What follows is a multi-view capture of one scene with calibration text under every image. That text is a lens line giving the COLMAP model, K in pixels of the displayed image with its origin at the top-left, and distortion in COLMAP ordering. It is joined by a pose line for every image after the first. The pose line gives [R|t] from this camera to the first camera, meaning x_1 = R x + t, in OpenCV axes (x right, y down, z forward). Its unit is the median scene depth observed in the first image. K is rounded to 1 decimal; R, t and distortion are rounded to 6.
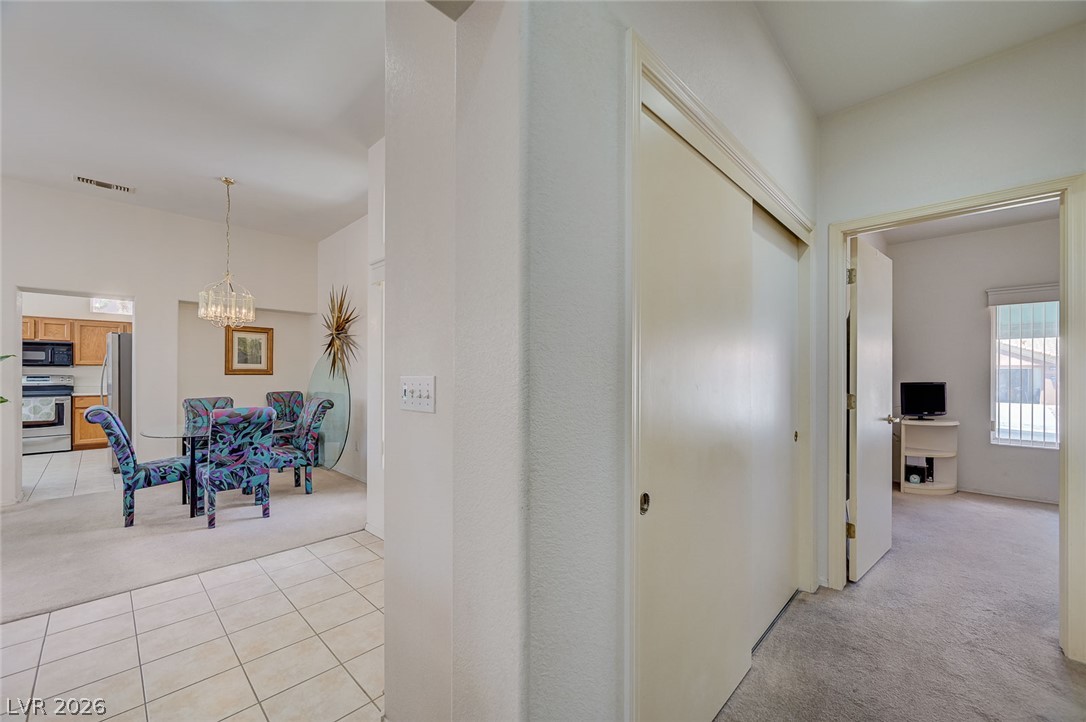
lens RADIAL K [[431.8, 0, 539.9], [0, 431.8, 371.6], [0, 0, 1]] dist [0.007855, 0.000062]
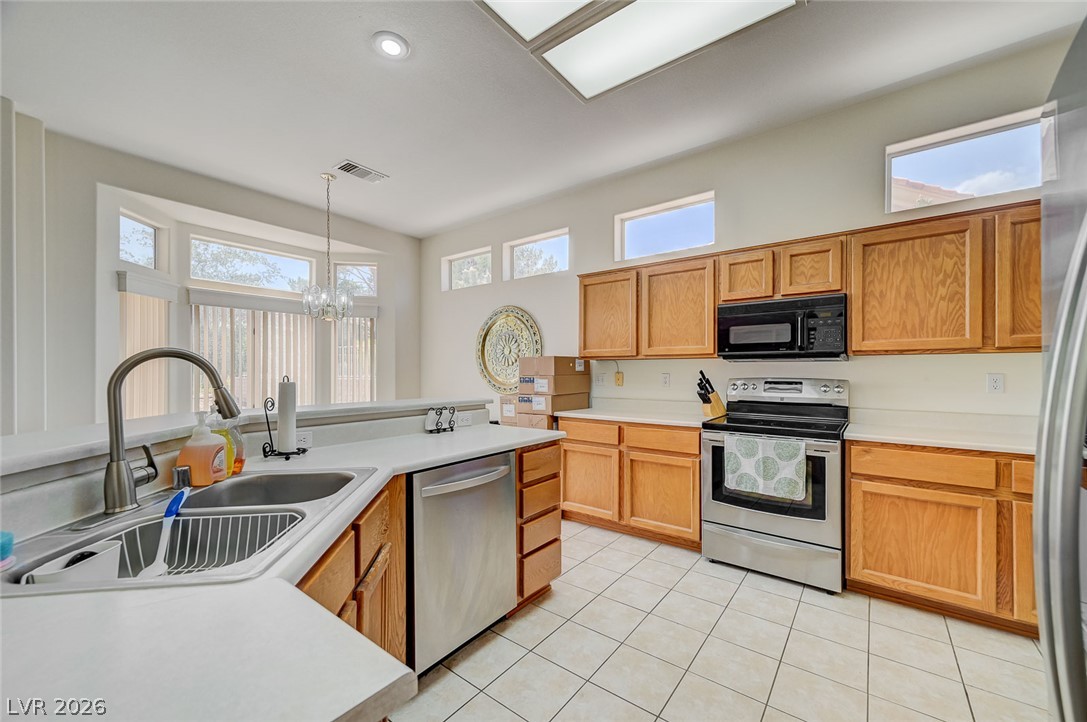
lens RADIAL K [[432.2, 0, 538.3], [0, 432.2, 374.7], [0, 0, 1]] dist [0.007855, 0.000062]
pose [[0.115341, 0.002777, -0.993322, -0.773180], [0.006004, 0.999976, 0.003492, 0.001091], [0.993308, -0.006366, 0.115321, 0.733284]]
